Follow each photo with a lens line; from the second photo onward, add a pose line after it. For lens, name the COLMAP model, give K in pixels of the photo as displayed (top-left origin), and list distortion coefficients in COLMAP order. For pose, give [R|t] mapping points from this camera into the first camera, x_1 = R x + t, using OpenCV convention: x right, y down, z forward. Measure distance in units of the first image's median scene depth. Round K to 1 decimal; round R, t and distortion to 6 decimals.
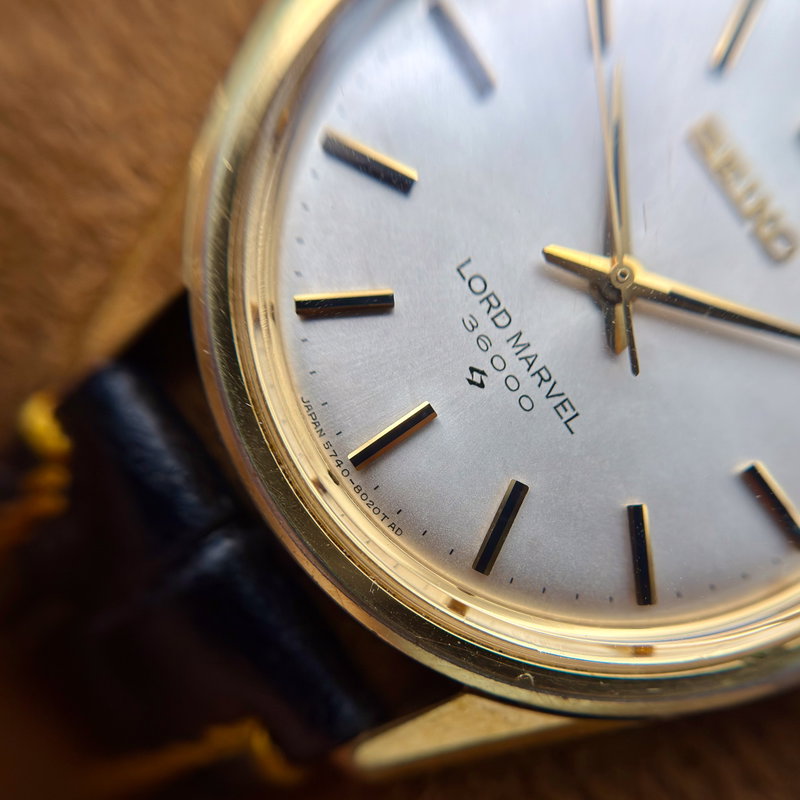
lens RADIAL K [[1238.4, 0, 409.4], [0, 1238.4, 444.3], [0, 0, 1]] dist [0.535685, 0.004696]
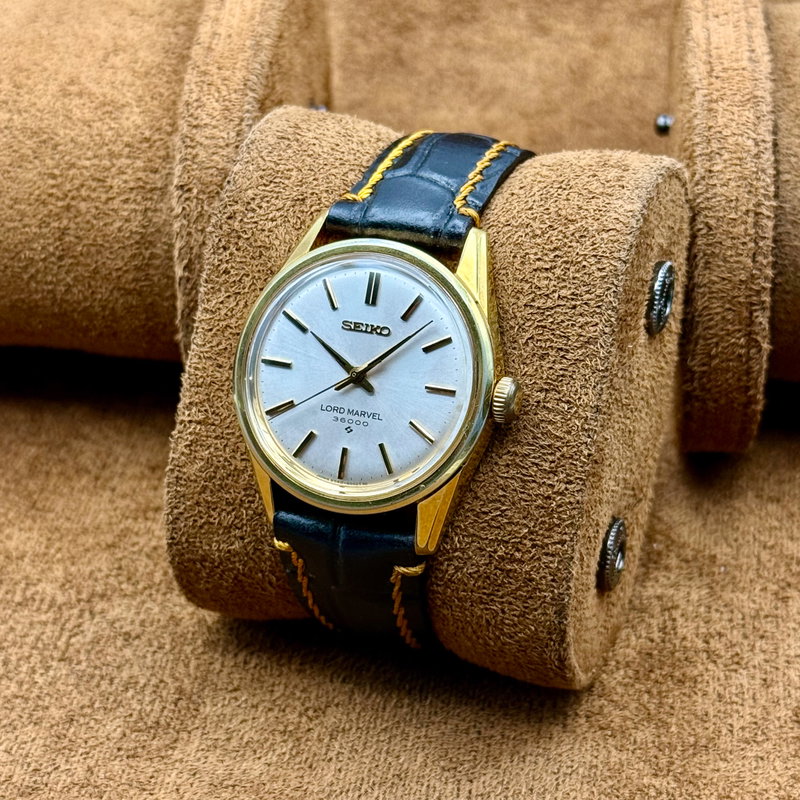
lens RADIAL K [[2165.0, 0, 400.0], [0, 2165.0, 400.0], [0, 0, 1]] dist [0.081654, 0.203288]
pose [[0.650843, -0.722034, -0.234669, 1.424712], [0.684975, 0.691754, -0.228659, 1.187169], [0.327433, -0.011921, 0.944799, -3.949689]]
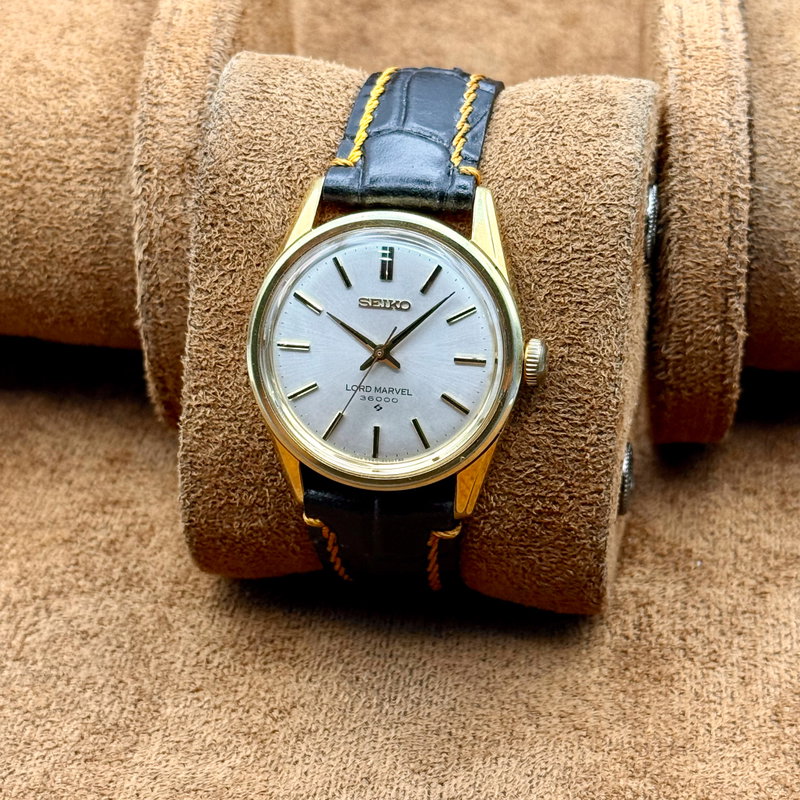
lens RADIAL K [[2165.0, 0, 400.0], [0, 2165.0, 400.0], [0, 0, 1]] dist [0.081654, 0.203288]
pose [[0.602964, -0.757163, -0.251274, 1.411273], [0.780599, 0.624952, -0.010021, 0.025935], [0.164622, -0.190102, 0.967864, -4.048954]]
